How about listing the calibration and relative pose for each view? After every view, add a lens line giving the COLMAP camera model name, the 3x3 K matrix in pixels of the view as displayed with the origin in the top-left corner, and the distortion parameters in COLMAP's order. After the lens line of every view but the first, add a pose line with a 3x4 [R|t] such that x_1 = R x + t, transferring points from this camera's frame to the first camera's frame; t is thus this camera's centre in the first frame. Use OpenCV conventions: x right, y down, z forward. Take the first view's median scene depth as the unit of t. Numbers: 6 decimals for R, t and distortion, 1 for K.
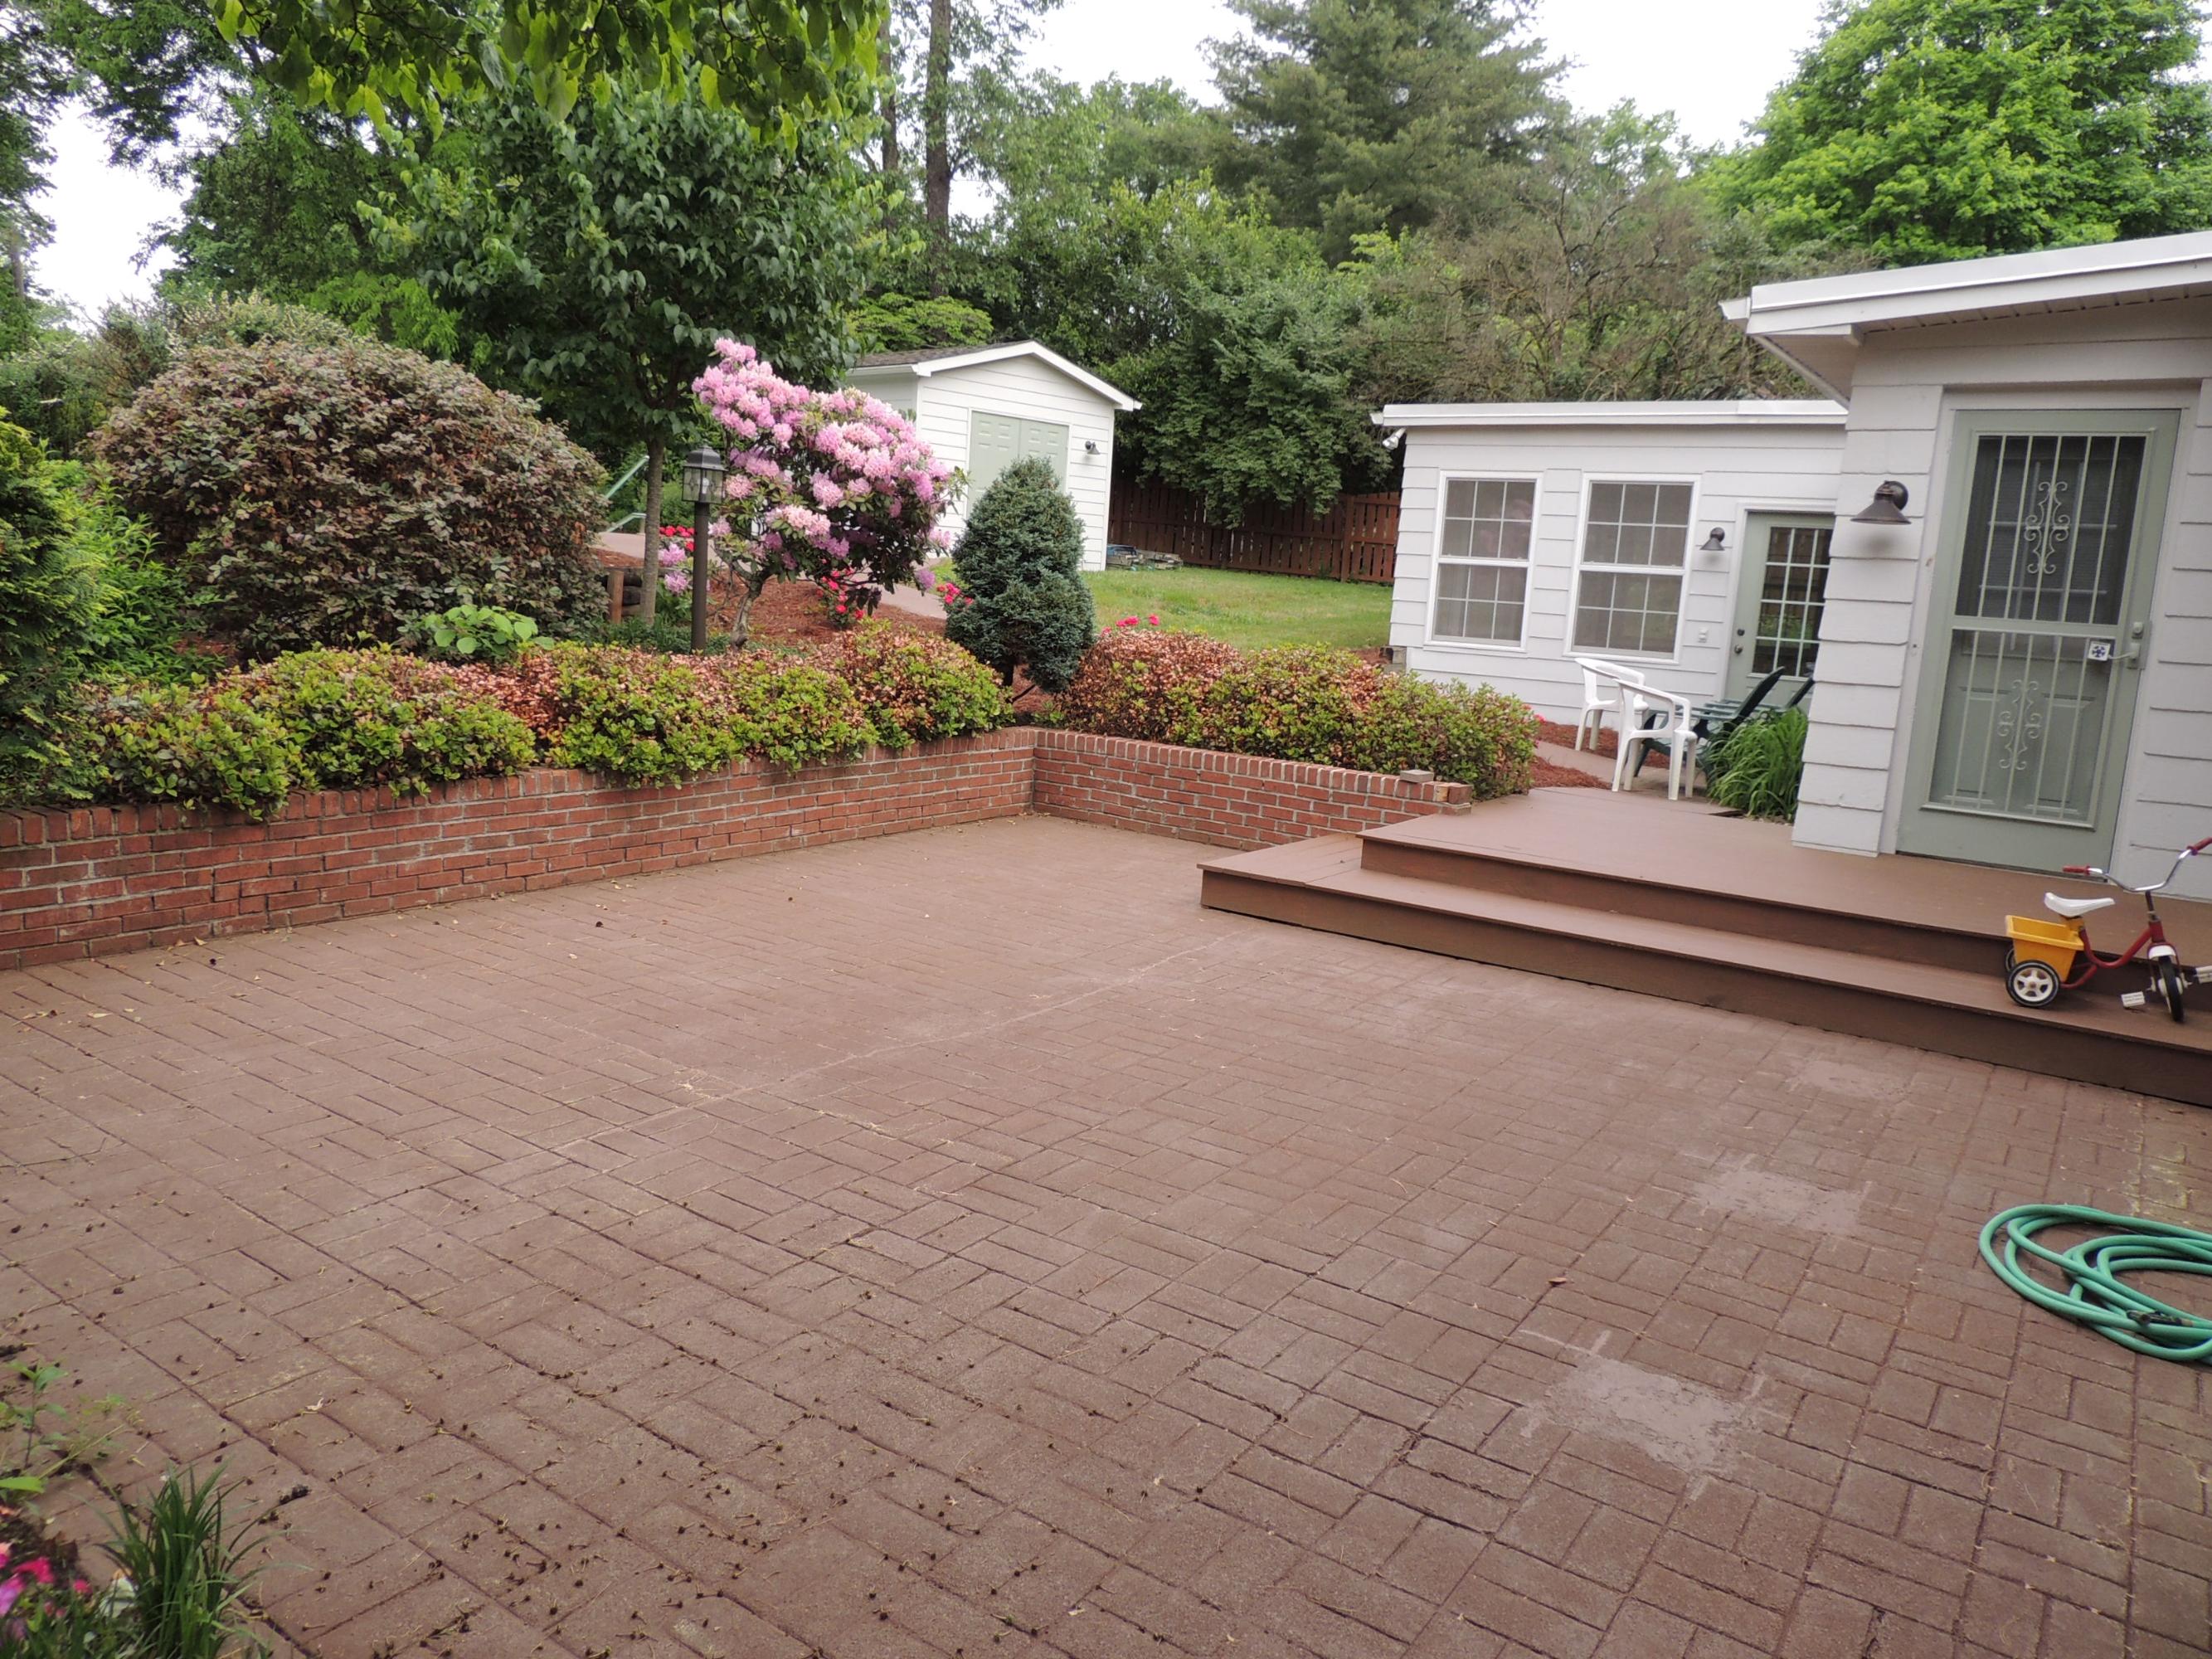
lens RADIAL K [[1568.8, 0, 1112.2], [0, 1568.8, 828.0], [0, 0, 1]] dist [-0.004841, -0.000495]
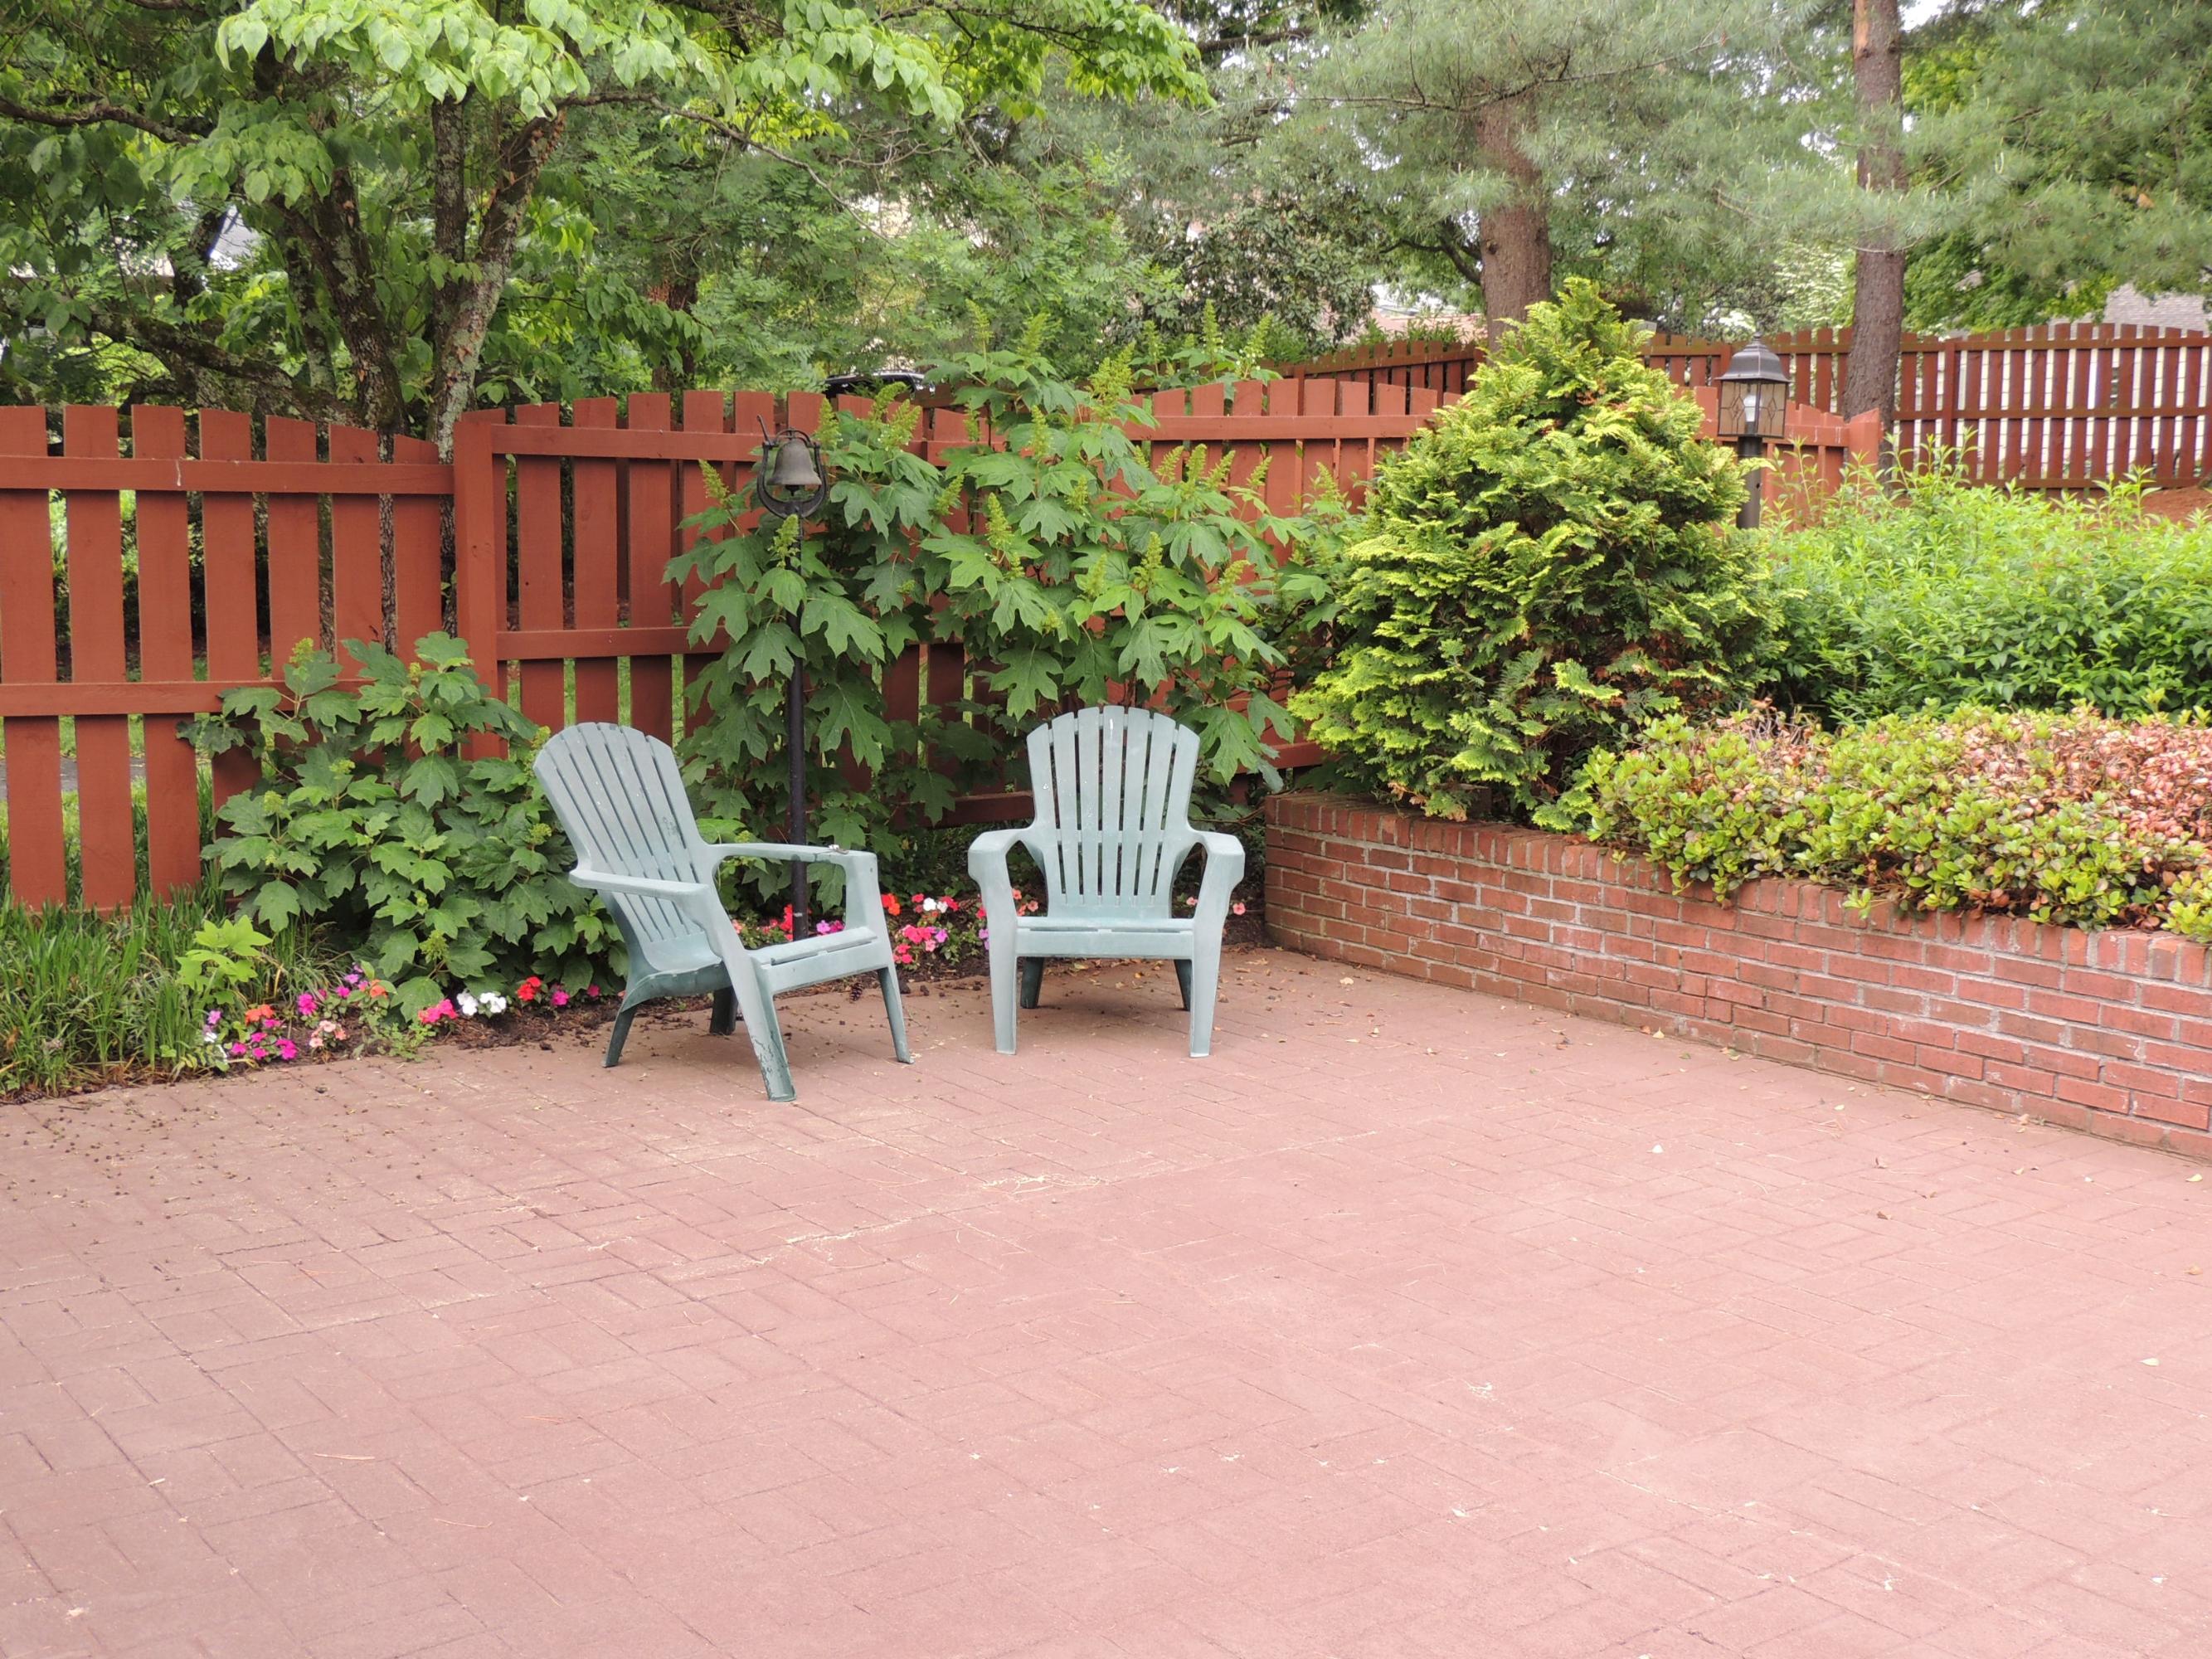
lens RADIAL K [[2523.1, 0, 1110.5], [0, 2523.1, 829.6], [0, 0, 1]] dist [-0.042207, 0.000000]
pose [[-0.335528, 0.055894, -0.940371, 0.782090], [-0.187685, 0.974259, 0.124875, -0.149842], [0.923144, 0.218392, -0.316401, 1.207728]]
